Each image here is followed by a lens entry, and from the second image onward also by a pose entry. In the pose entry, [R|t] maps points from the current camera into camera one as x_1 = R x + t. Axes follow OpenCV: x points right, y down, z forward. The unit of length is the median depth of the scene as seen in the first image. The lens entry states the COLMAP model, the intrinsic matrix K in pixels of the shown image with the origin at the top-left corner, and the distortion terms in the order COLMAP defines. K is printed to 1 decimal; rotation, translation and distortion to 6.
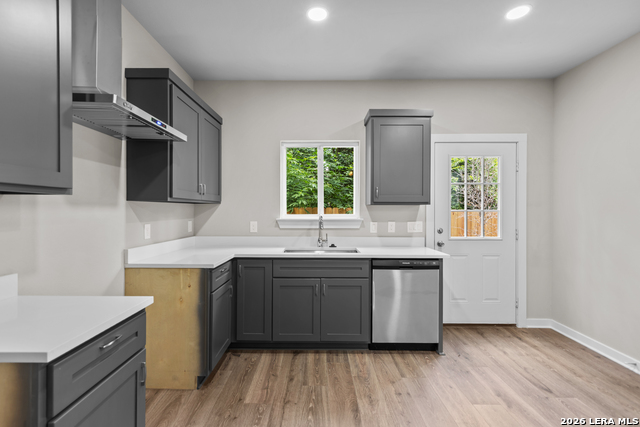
lens RADIAL K [[286.0, 0, 314.5], [0, 286.0, 214.7], [0, 0, 1]] dist [-0.000372, -0.000040]
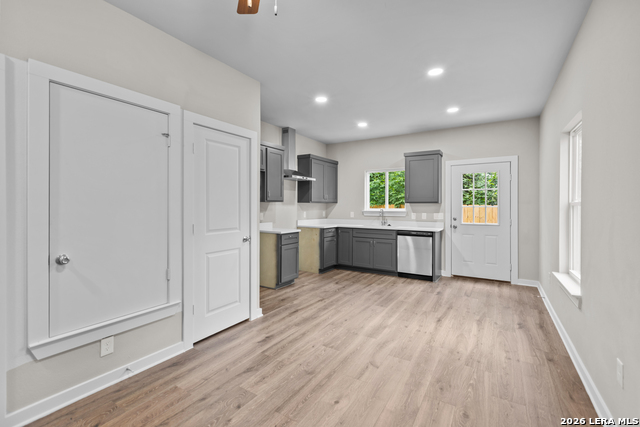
lens RADIAL K [[287.9, 0, 317.0], [0, 287.9, 208.8], [0, 0, 1]] dist [-0.001752, -0.000267]
pose [[0.849713, 0.005656, -0.527216, 0.842974], [-0.009609, 0.999943, -0.004759, 0.019501], [0.527159, 0.009110, 0.849718, -1.099967]]
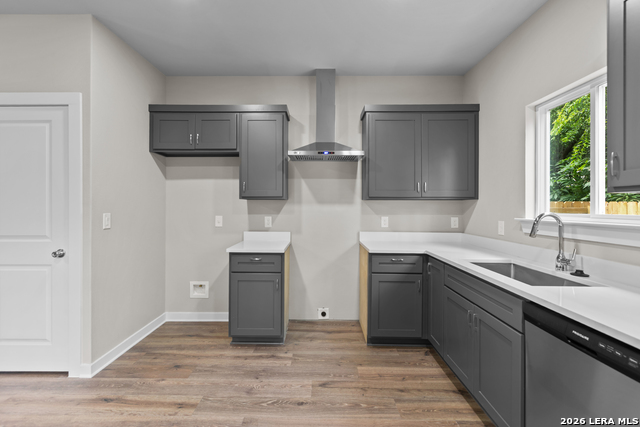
lens RADIAL K [[287.9, 0, 317.0], [0, 287.9, 208.8], [0, 0, 1]] dist [-0.001752, -0.000267]
pose [[-0.001978, 0.006165, -0.999979, 0.768278], [-0.017982, 0.999819, 0.006200, -0.006453], [0.999836, 0.017994, -0.001867, 0.660494]]
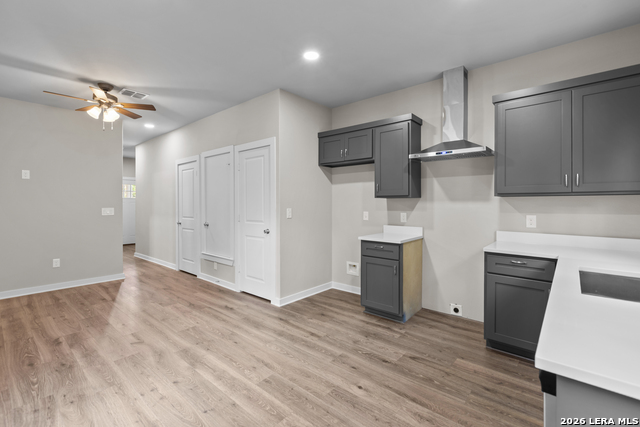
lens RADIAL K [[287.9, 0, 317.0], [0, 287.9, 208.8], [0, 0, 1]] dist [-0.001752, -0.000267]
pose [[-0.652143, 0.012165, -0.757998, 0.878830], [-0.012476, 0.999564, 0.026775, -0.013987], [0.757993, 0.026918, -0.651707, 1.073231]]
